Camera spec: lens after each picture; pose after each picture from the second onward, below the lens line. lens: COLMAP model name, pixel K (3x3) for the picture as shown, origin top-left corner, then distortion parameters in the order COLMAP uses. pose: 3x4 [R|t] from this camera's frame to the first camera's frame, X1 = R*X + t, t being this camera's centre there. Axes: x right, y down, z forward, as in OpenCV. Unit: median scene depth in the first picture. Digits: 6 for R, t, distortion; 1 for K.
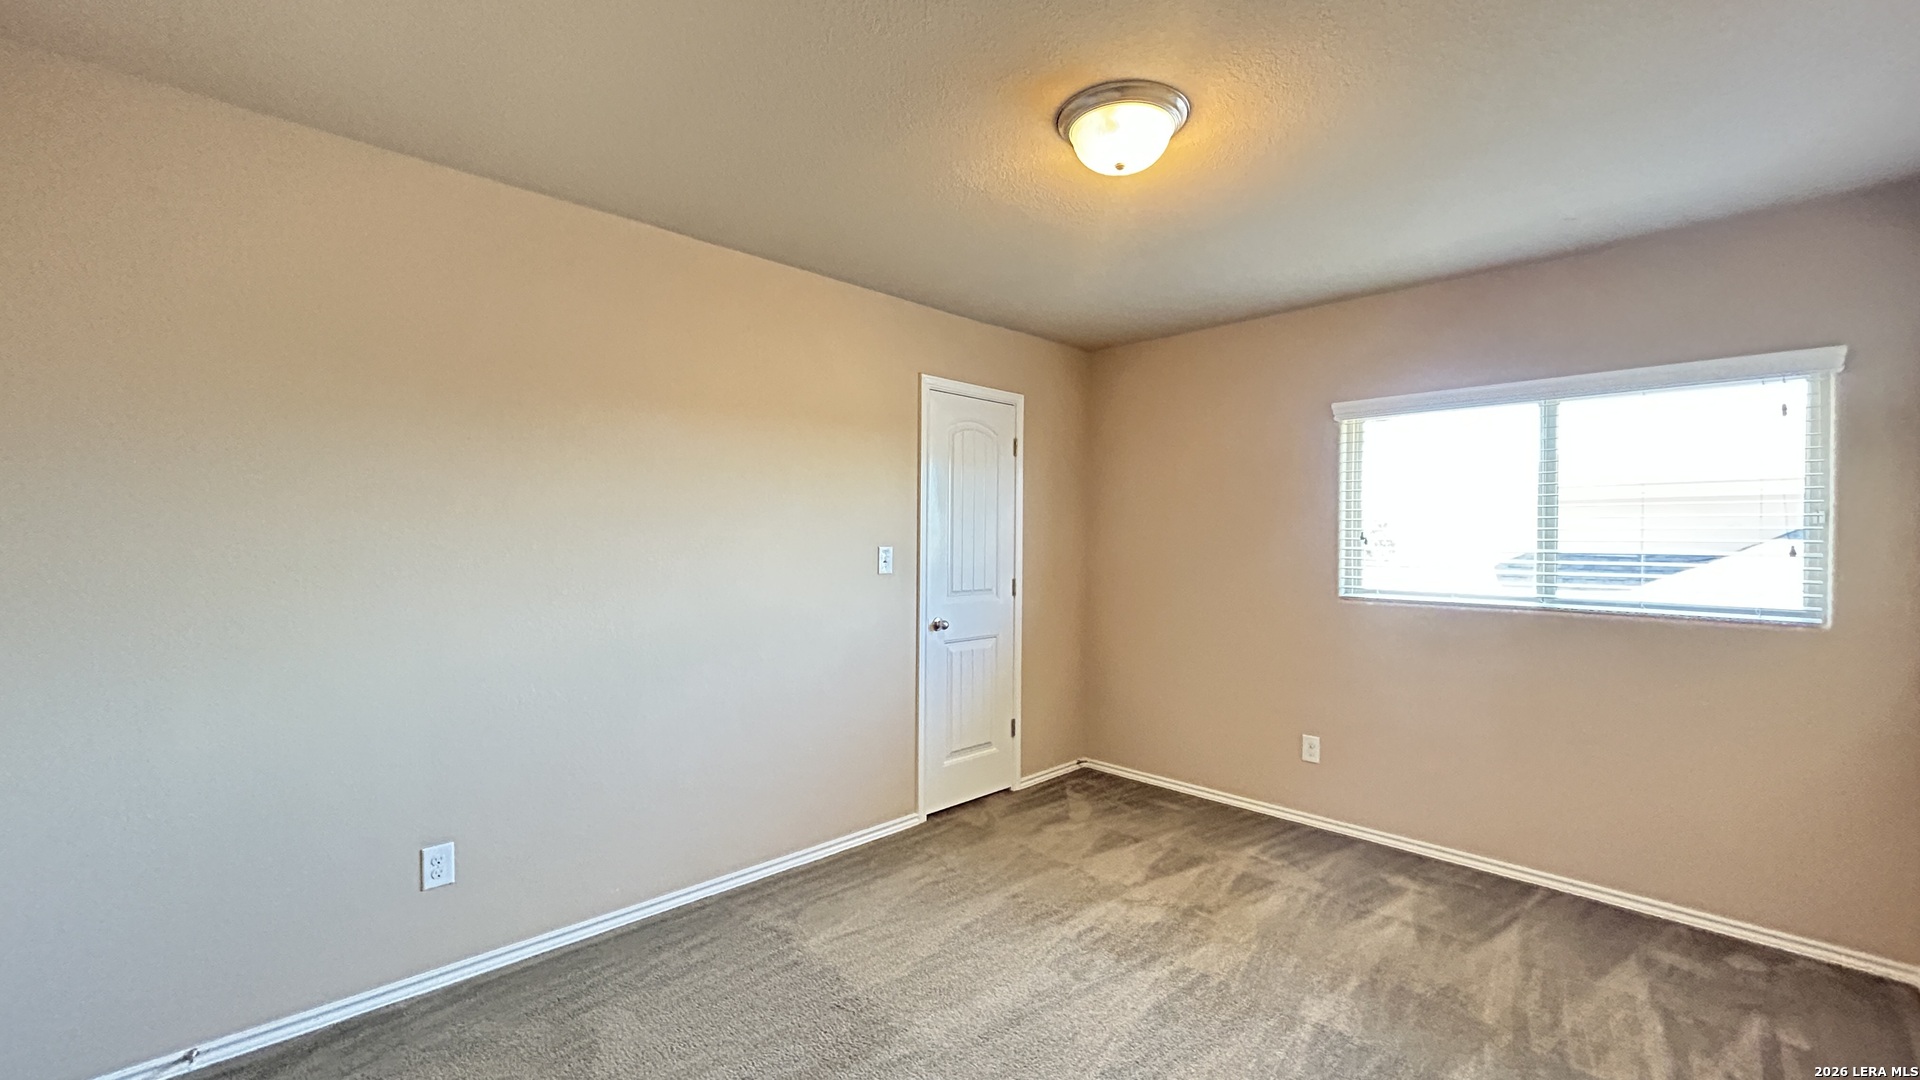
lens RADIAL K [[771.9, 0, 960.0], [0, 771.9, 540.0], [0, 0, 1]] dist [0.000059, 0.000157]
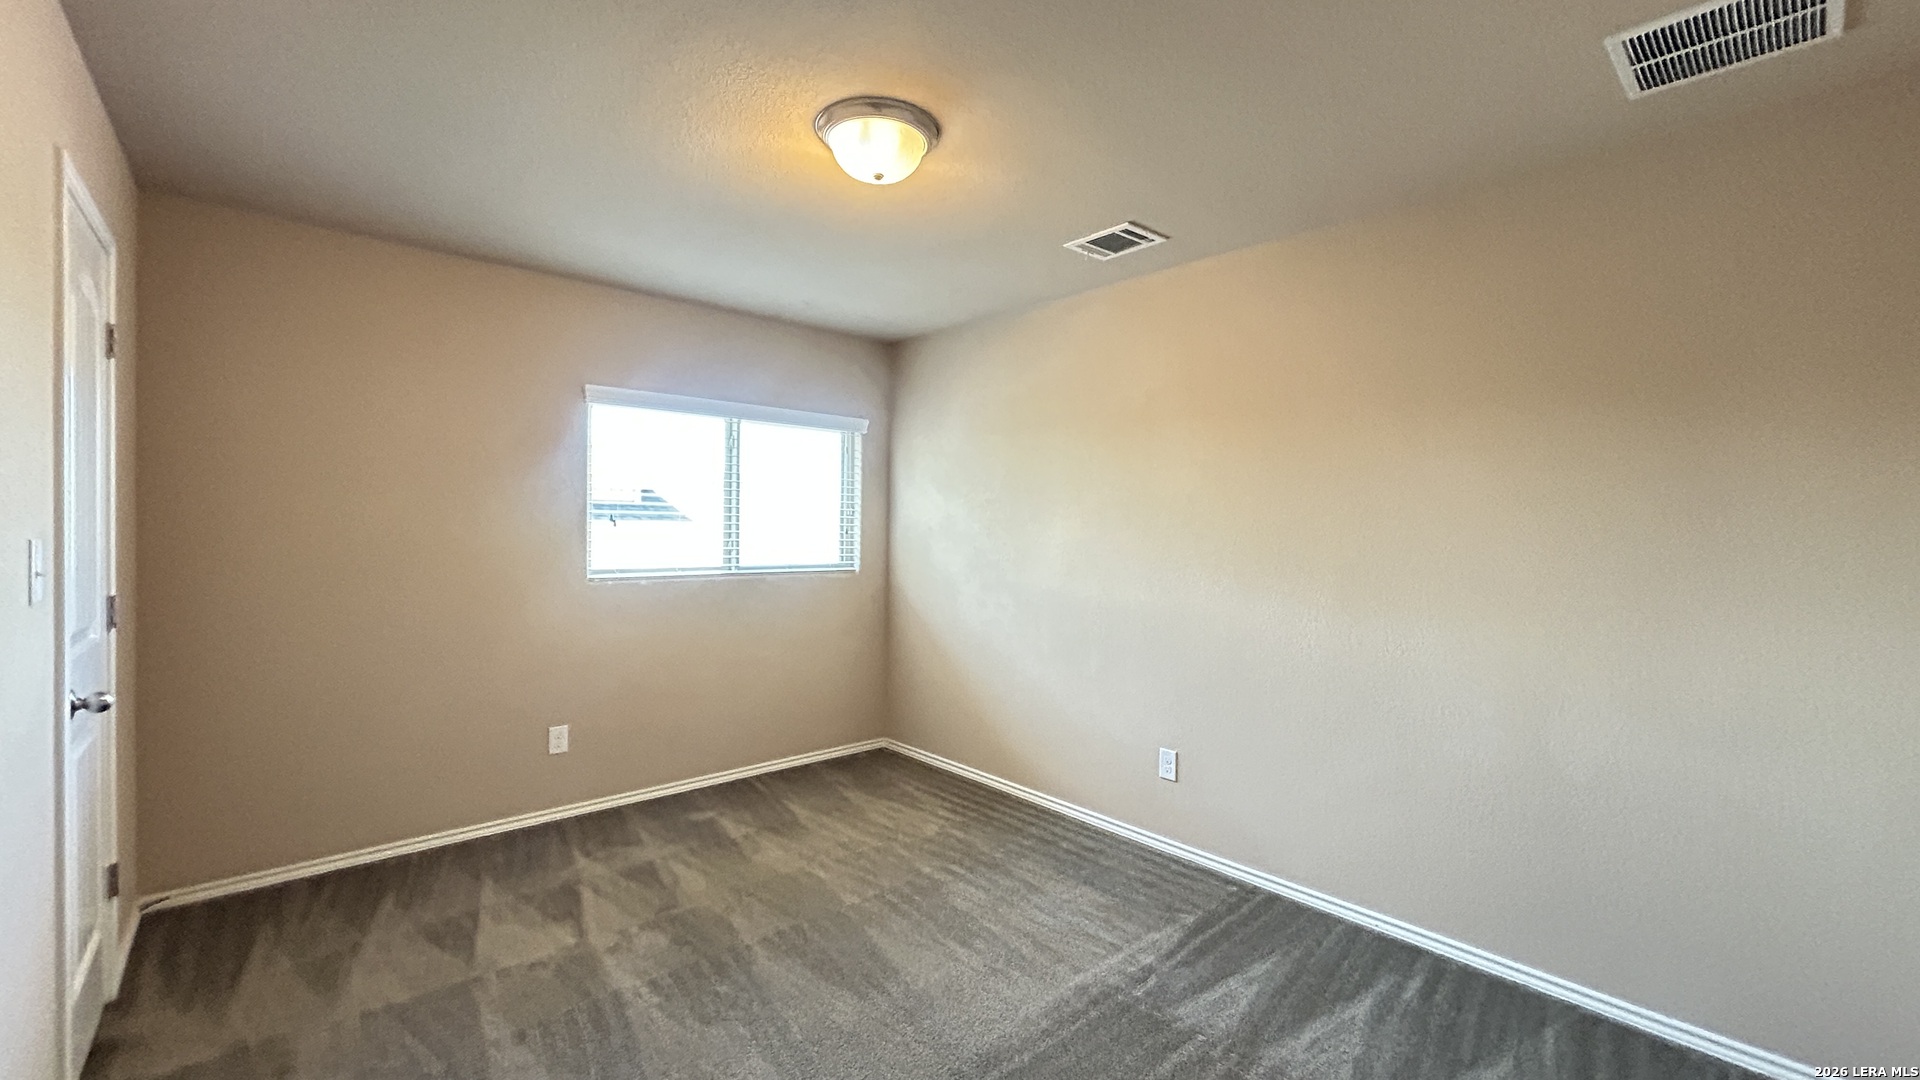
lens RADIAL K [[771.9, 0, 960.0], [0, 771.9, 540.0], [0, 0, 1]] dist [0.000059, 0.000157]
pose [[0.051194, -0.022996, 0.998424, -0.573368], [-0.008929, 0.999684, 0.023483, -0.006152], [-0.998649, -0.010117, 0.050972, 0.551732]]
